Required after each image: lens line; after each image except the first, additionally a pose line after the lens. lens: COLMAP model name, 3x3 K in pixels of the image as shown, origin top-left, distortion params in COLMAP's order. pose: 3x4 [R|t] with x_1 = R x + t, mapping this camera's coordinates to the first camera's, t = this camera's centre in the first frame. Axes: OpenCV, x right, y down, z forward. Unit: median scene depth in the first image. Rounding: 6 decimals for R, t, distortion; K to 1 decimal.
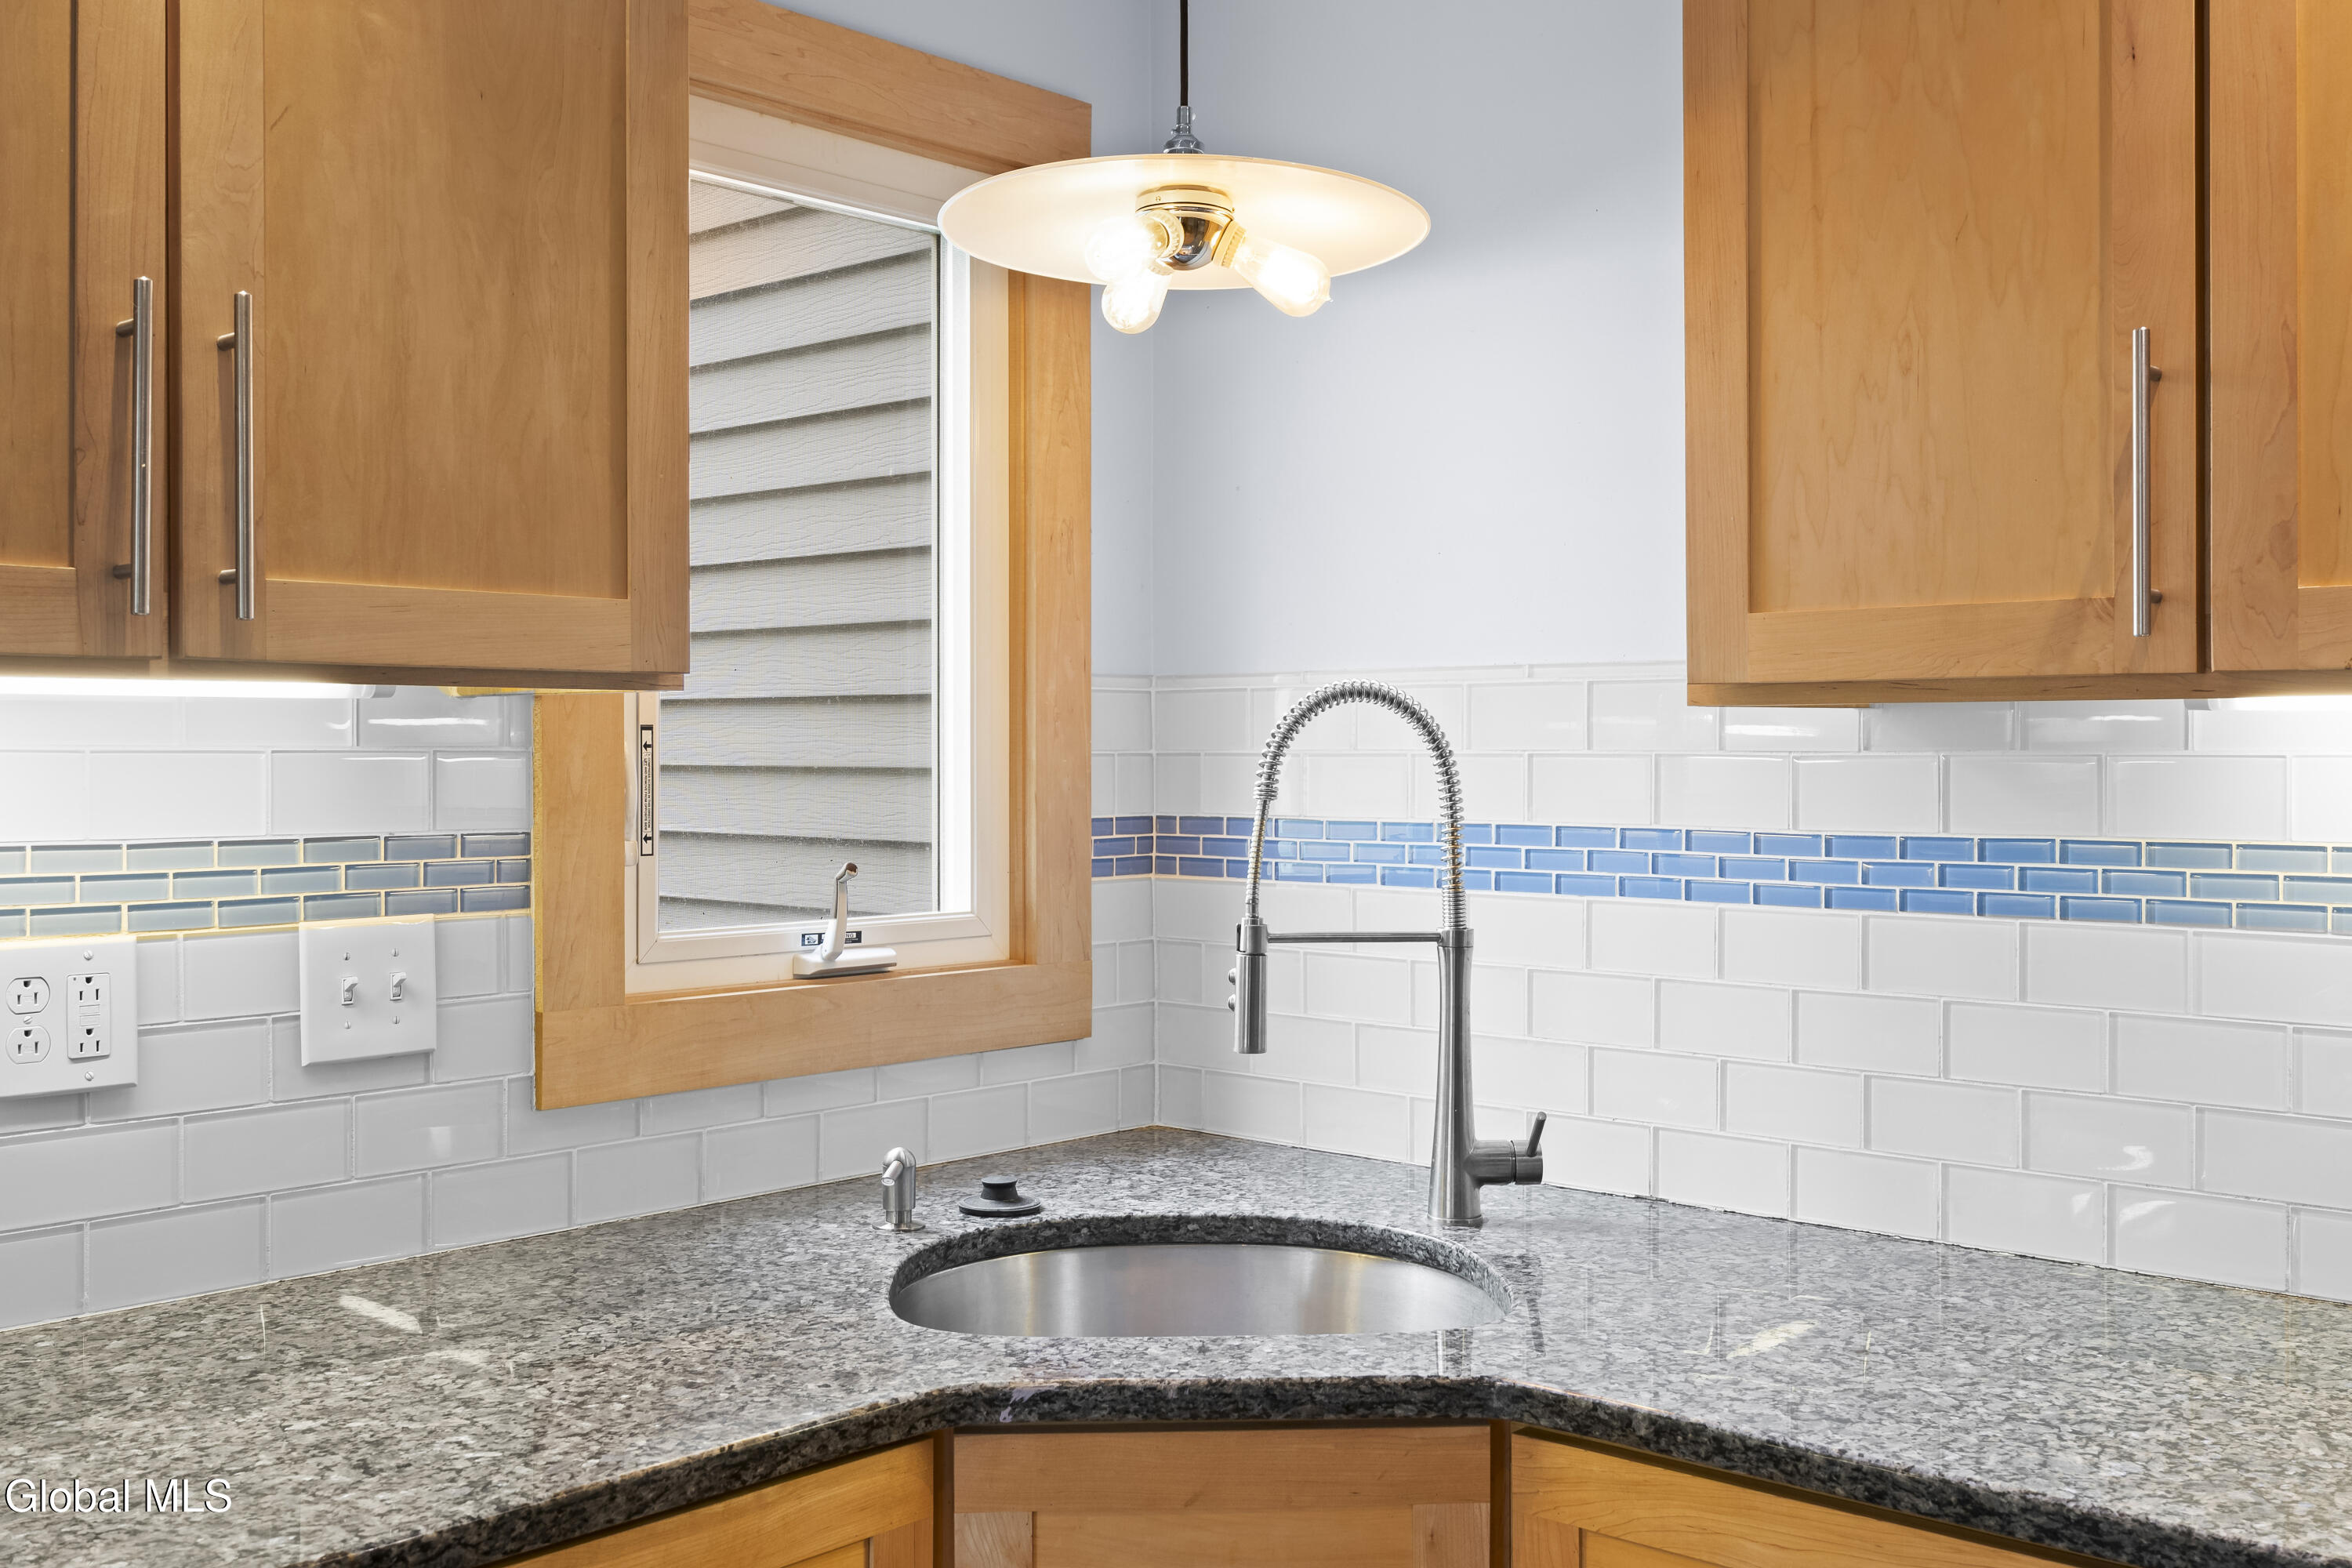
lens RADIAL K [[2261.3, 0, 1165.8], [0, 2261.3, 750.1], [0, 0, 1]] dist [0.007646, 0.000000]
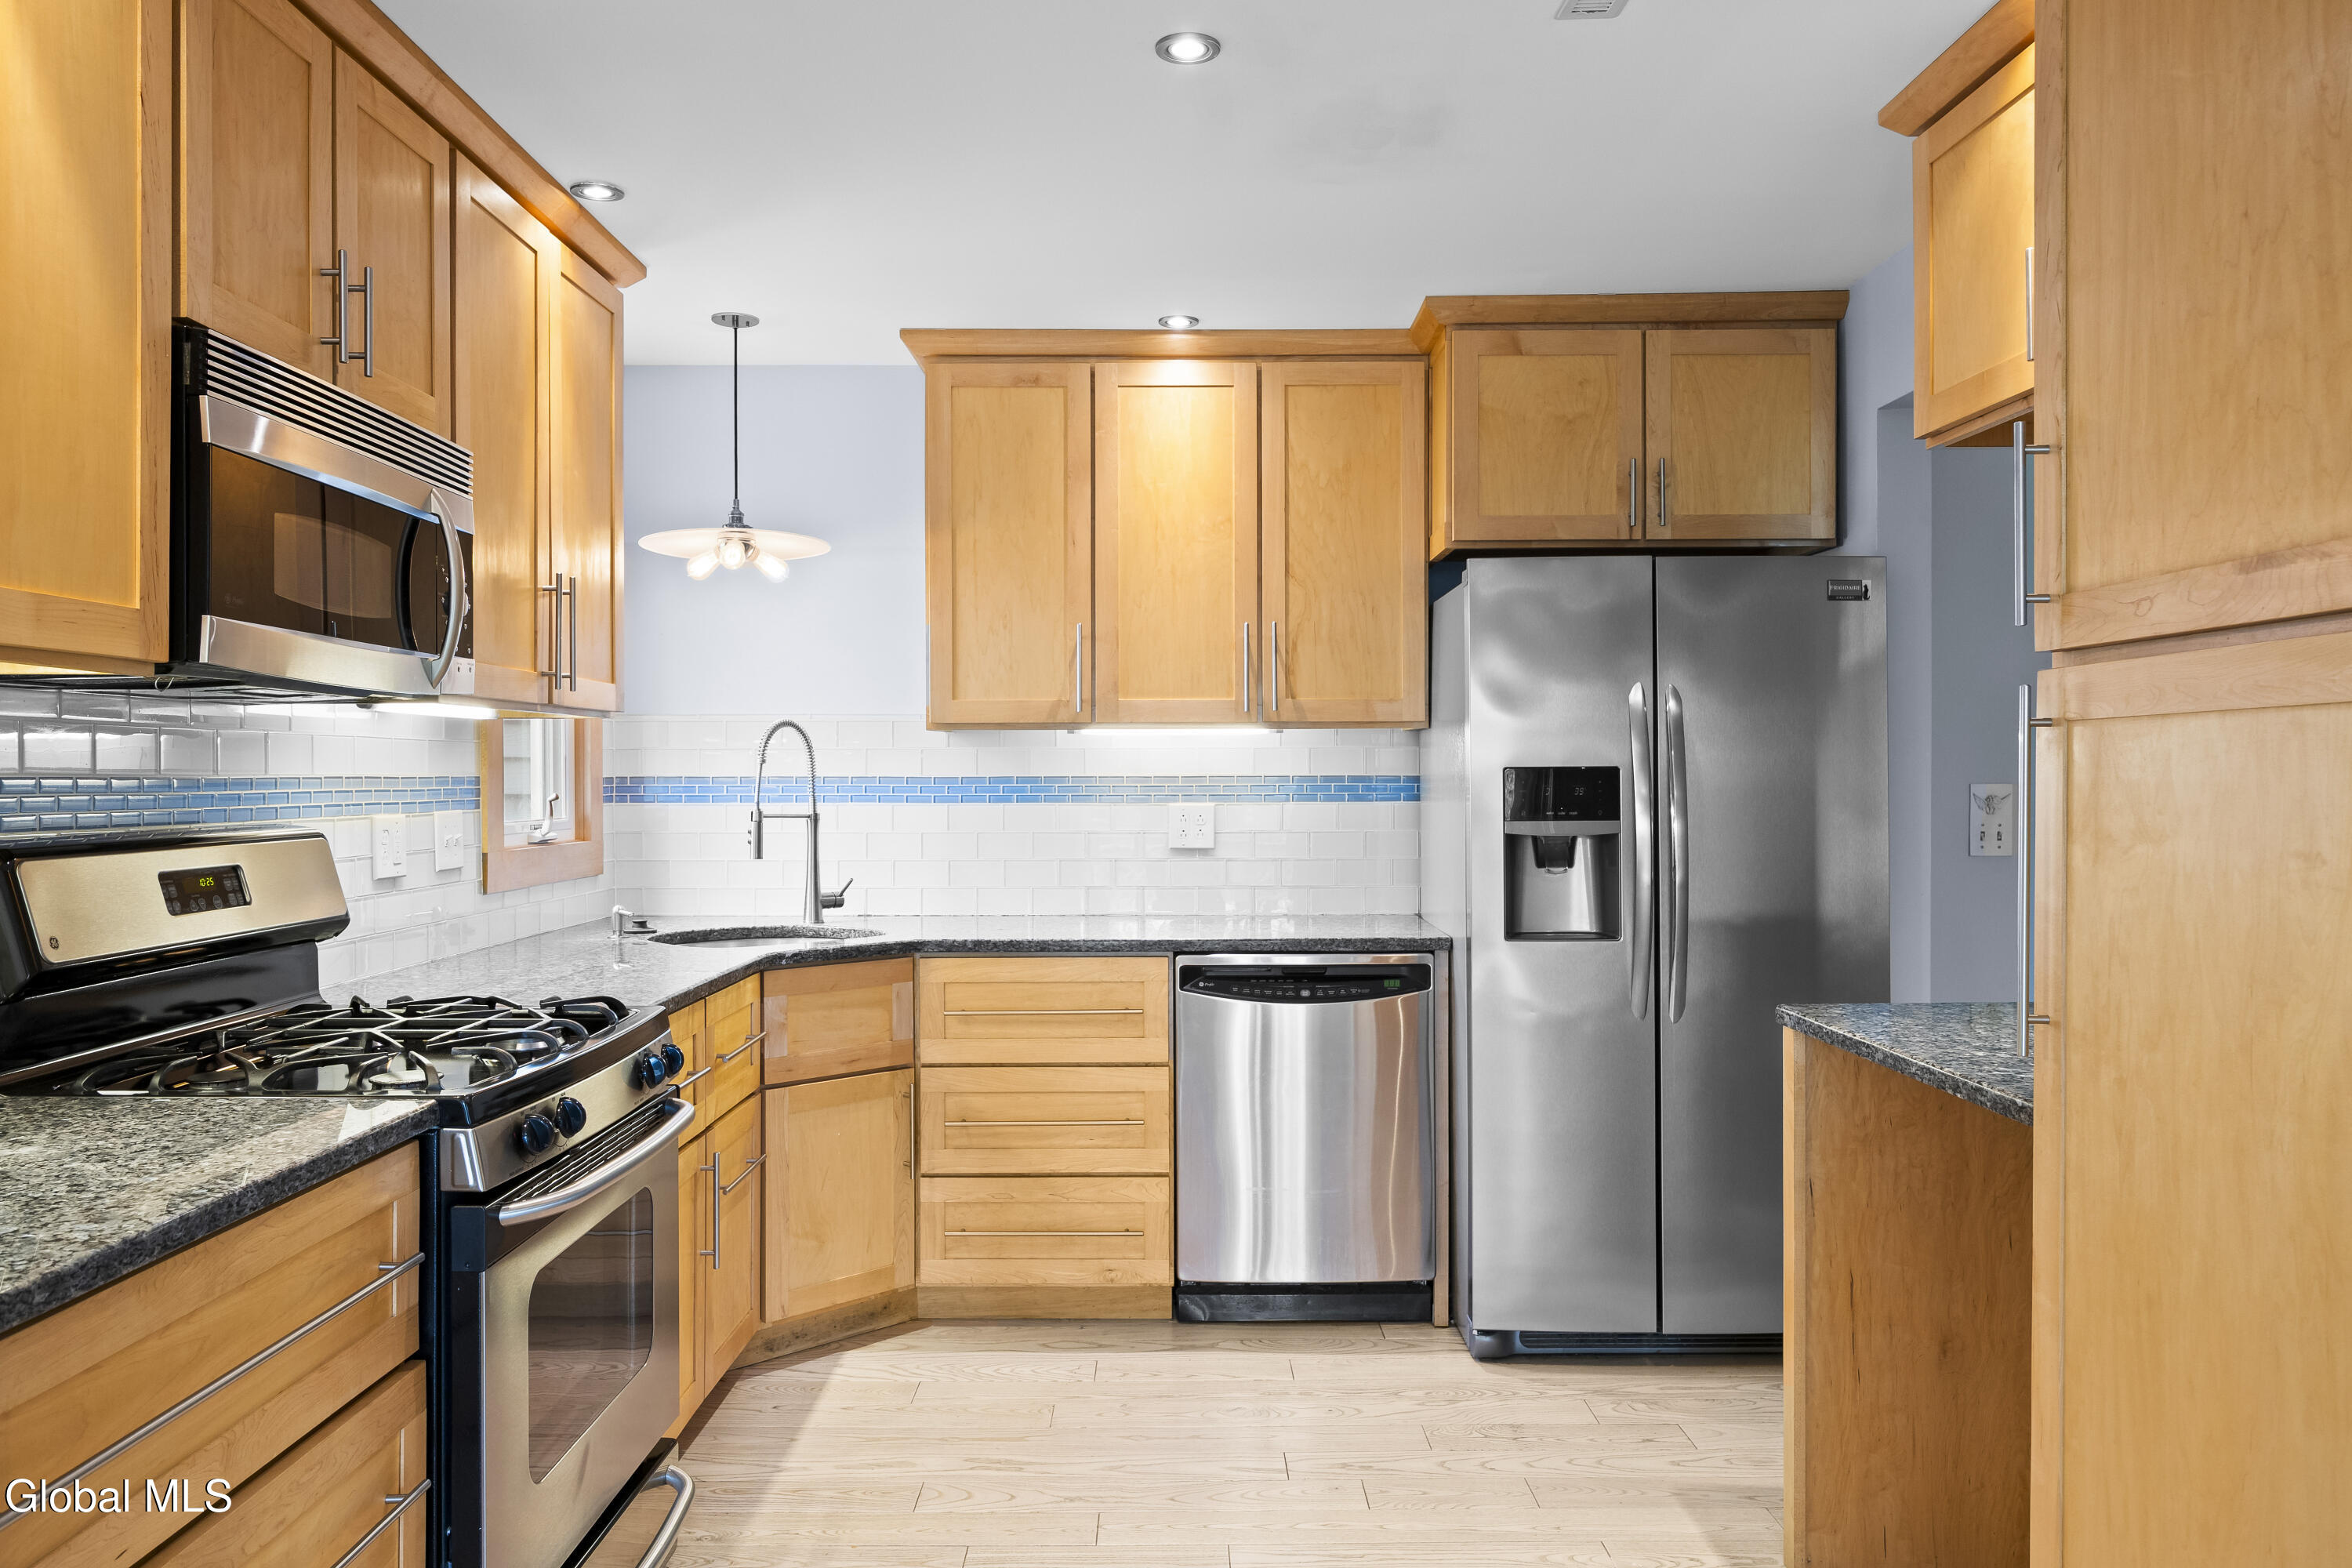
lens RADIAL K [[1653.5, 0, 1169.7], [0, 1653.5, 778.3], [0, 0, 1]] dist [0.000637, 0.001206]
pose [[0.743607, -0.003524, 0.668608, -0.891900], [0.000324, 0.999988, 0.004910, 0.029774], [-0.668617, -0.003435, 0.743599, -0.753094]]
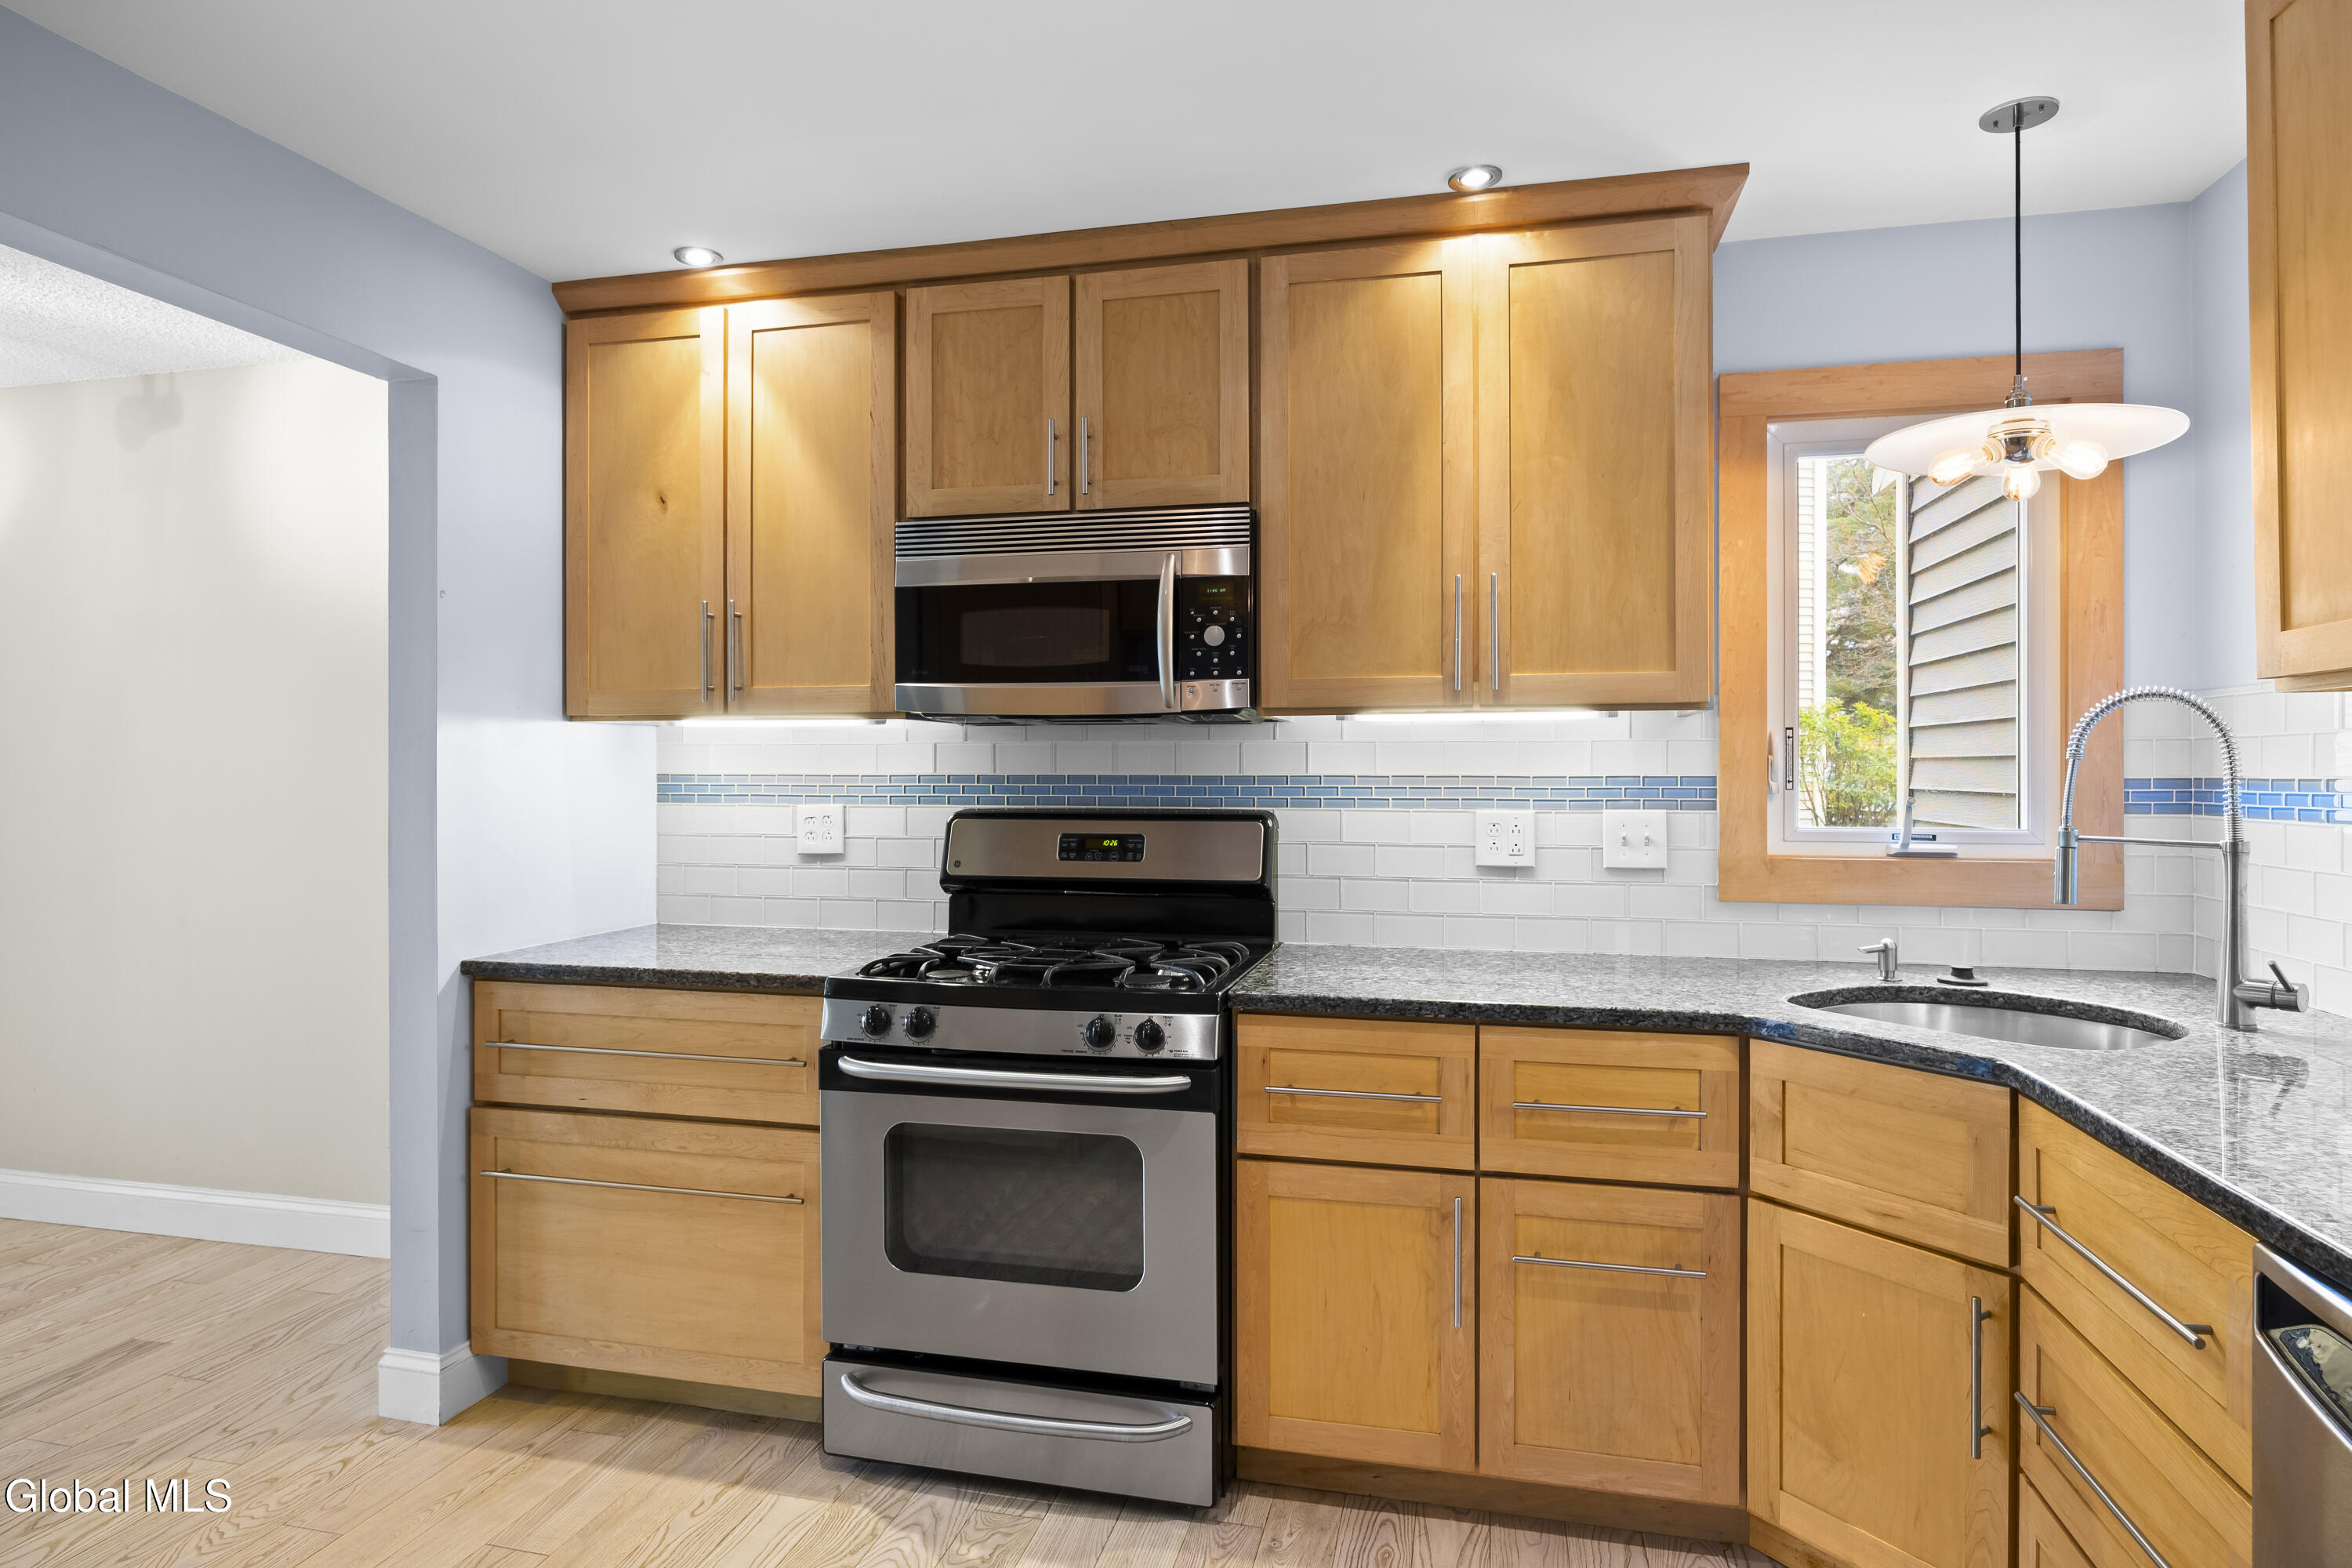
lens RADIAL K [[1314.7, 0, 1173.6], [0, 1314.7, 753.2], [0, 0, 1]] dist [0.000402, 0.000162]
pose [[0.476648, -0.012351, -0.879007, 0.602514], [0.000884, 0.999908, -0.013570, 0.030338], [0.879094, 0.005691, 0.476615, -0.090175]]
